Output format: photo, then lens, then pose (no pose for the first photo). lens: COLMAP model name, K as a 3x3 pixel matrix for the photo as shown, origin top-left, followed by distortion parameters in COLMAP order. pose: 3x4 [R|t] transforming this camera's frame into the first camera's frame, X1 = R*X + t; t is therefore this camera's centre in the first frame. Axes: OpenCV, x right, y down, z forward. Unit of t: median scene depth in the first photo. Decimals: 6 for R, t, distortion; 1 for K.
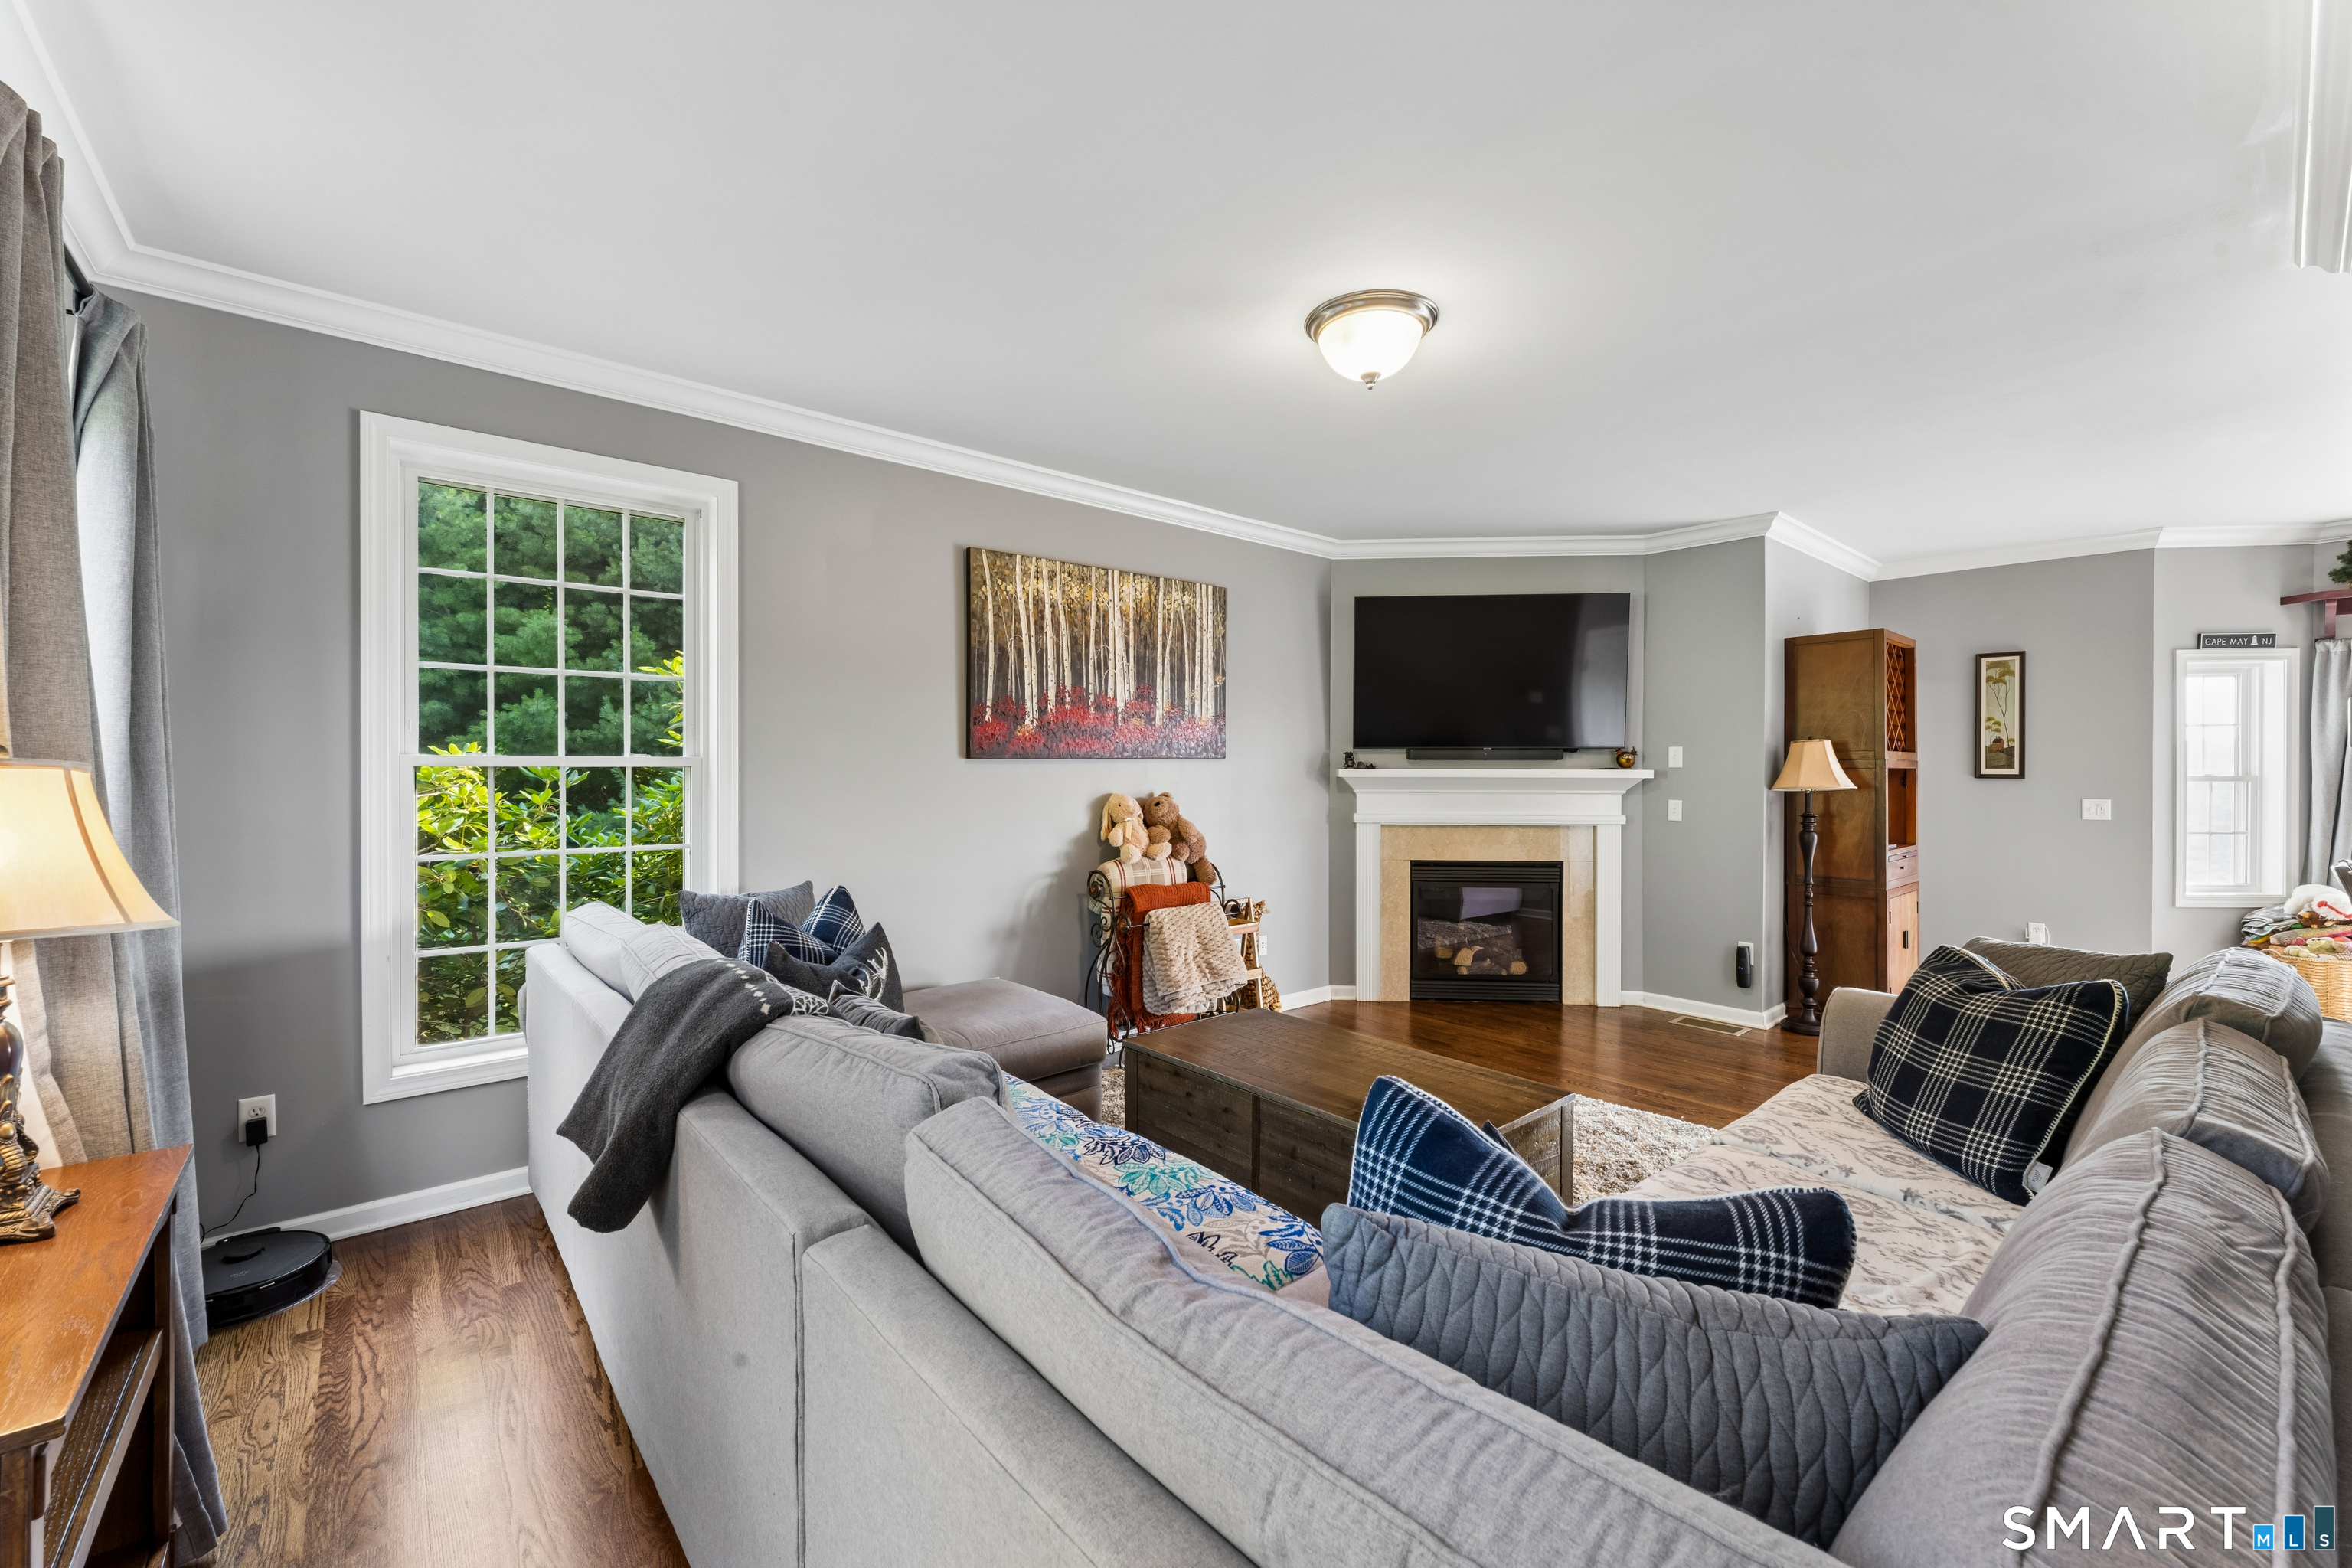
lens RADIAL K [[912.3, 0, 1166.6], [0, 912.3, 768.9], [0, 0, 1]] dist [-0.001722, -0.000343]
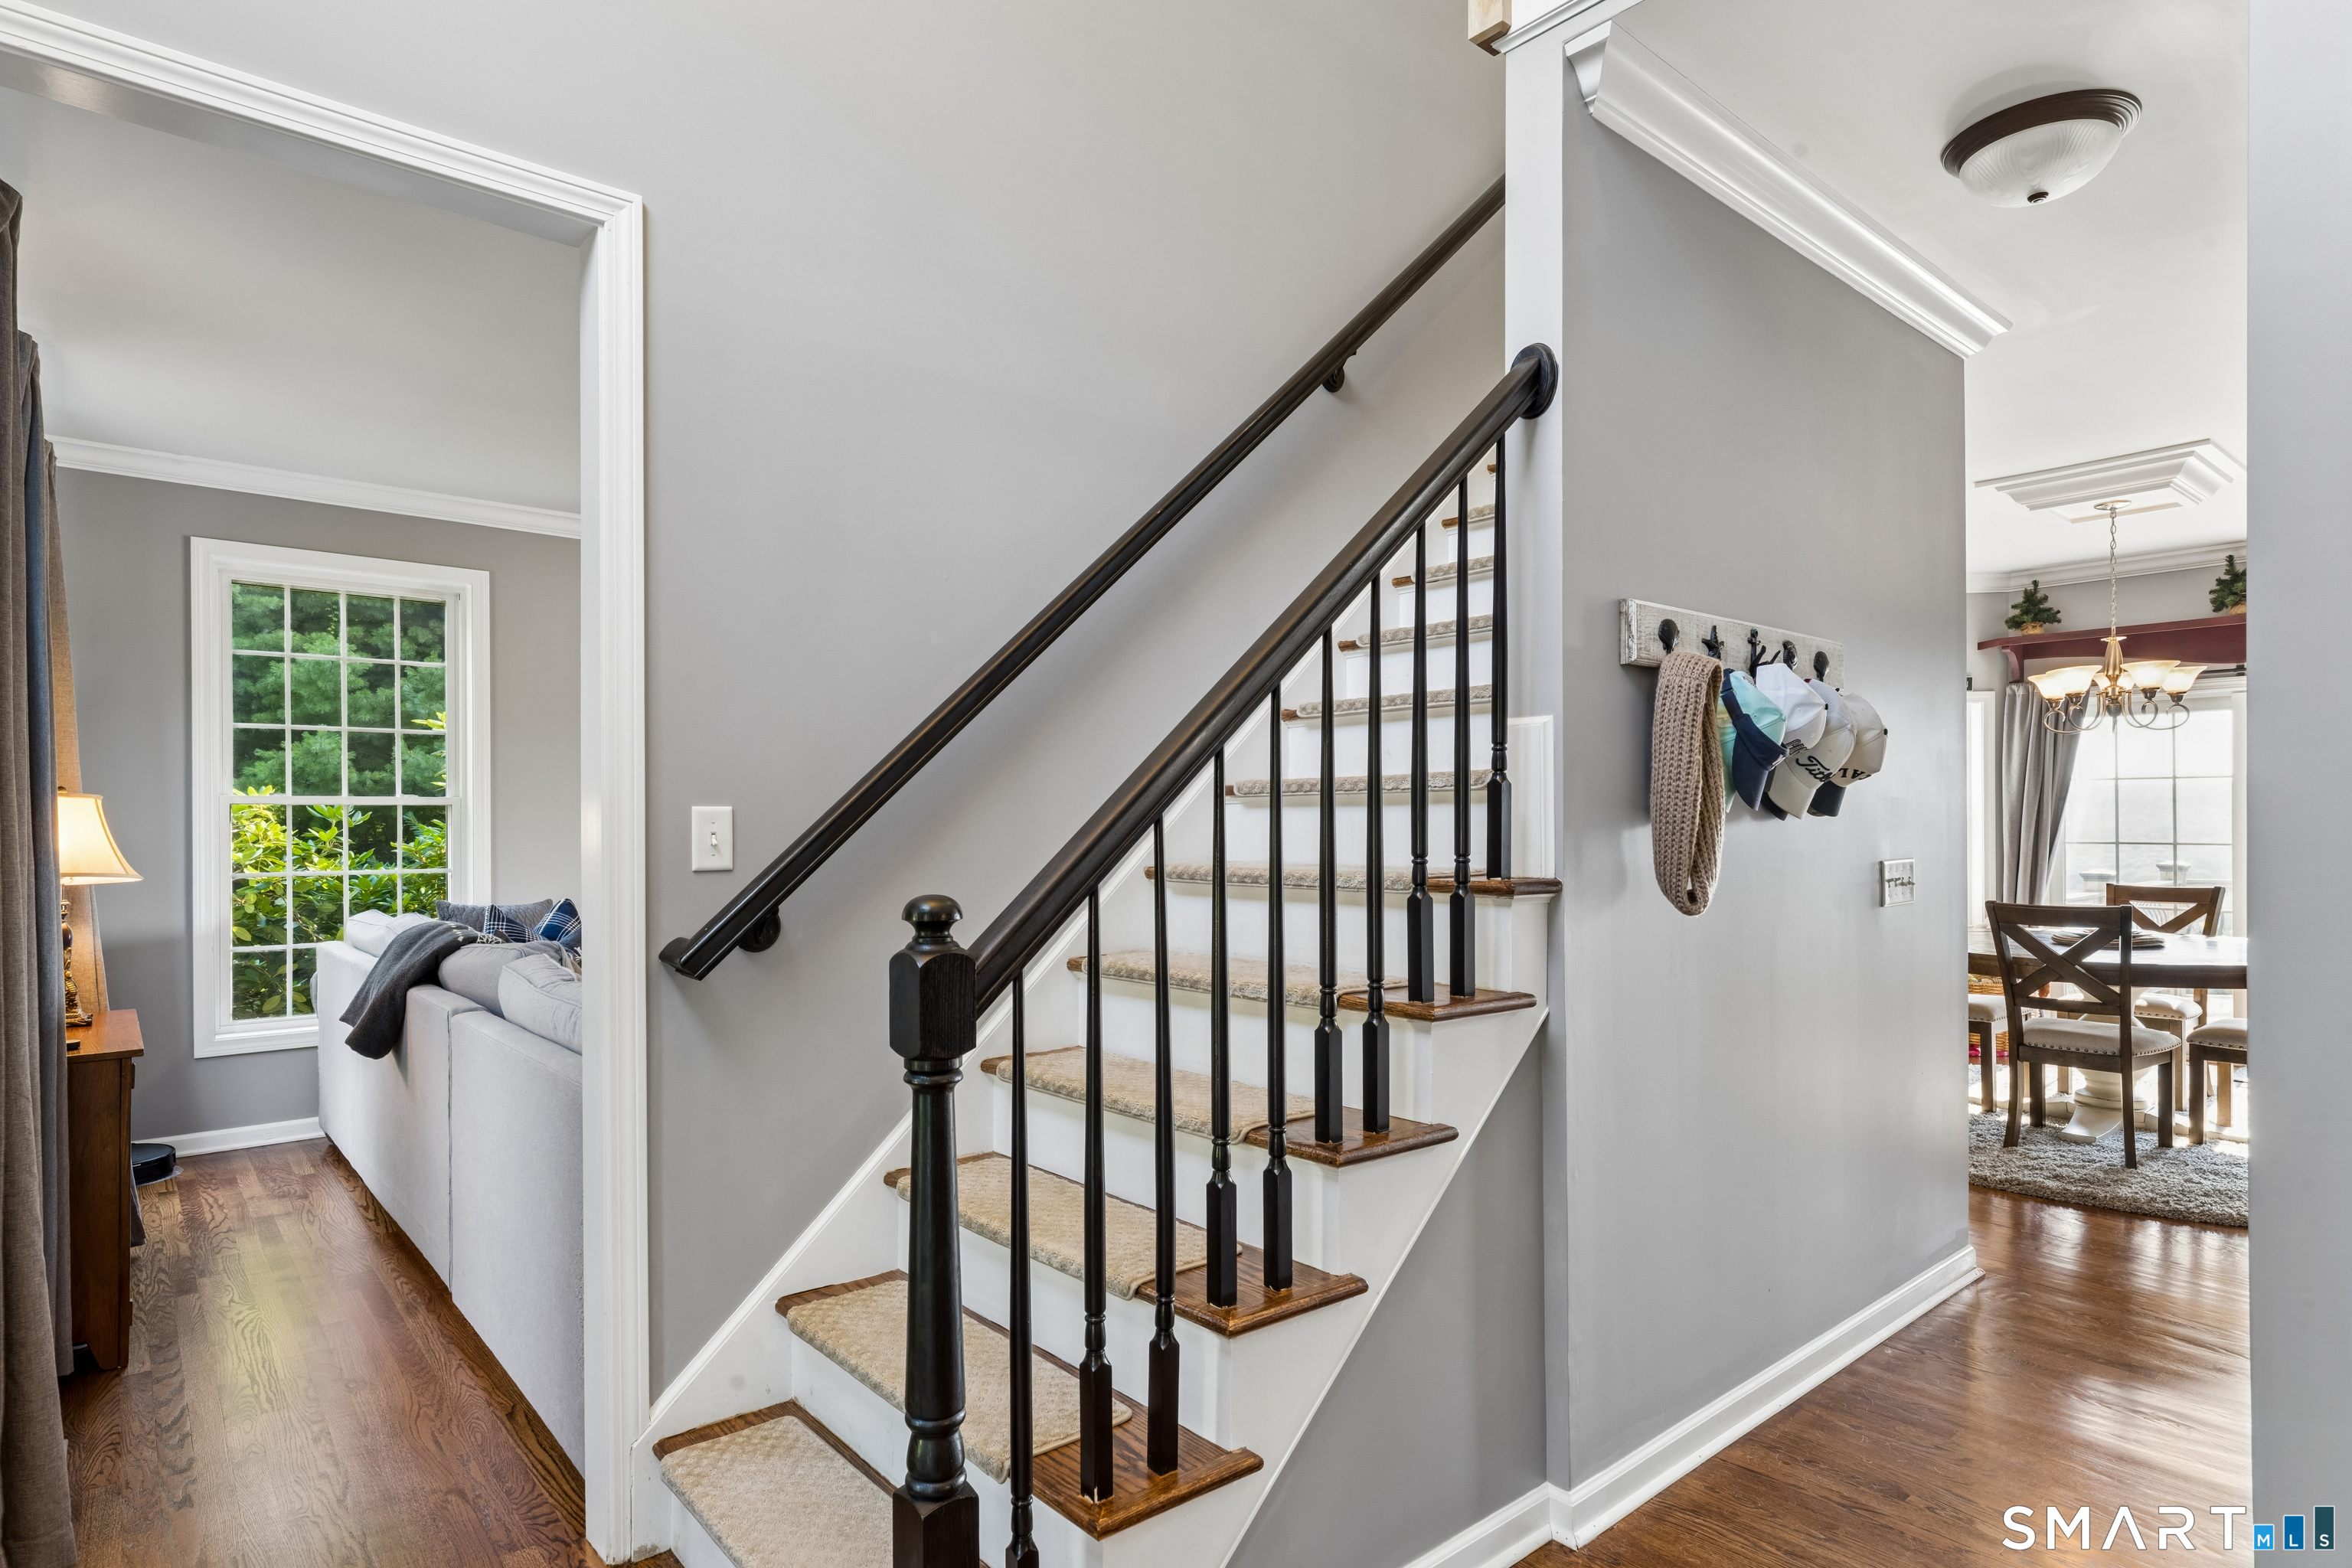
lens RADIAL K [[1264.7, 0, 1184.8], [0, 1264.7, 815.0], [0, 0, 1]] dist [-0.027308, 0.029210]
pose [[0.999995, -0.003125, -0.000018, 0.469120], [0.003125, 0.999987, -0.004014, 0.021324], [0.000030, 0.004014, 0.999992, -0.695252]]
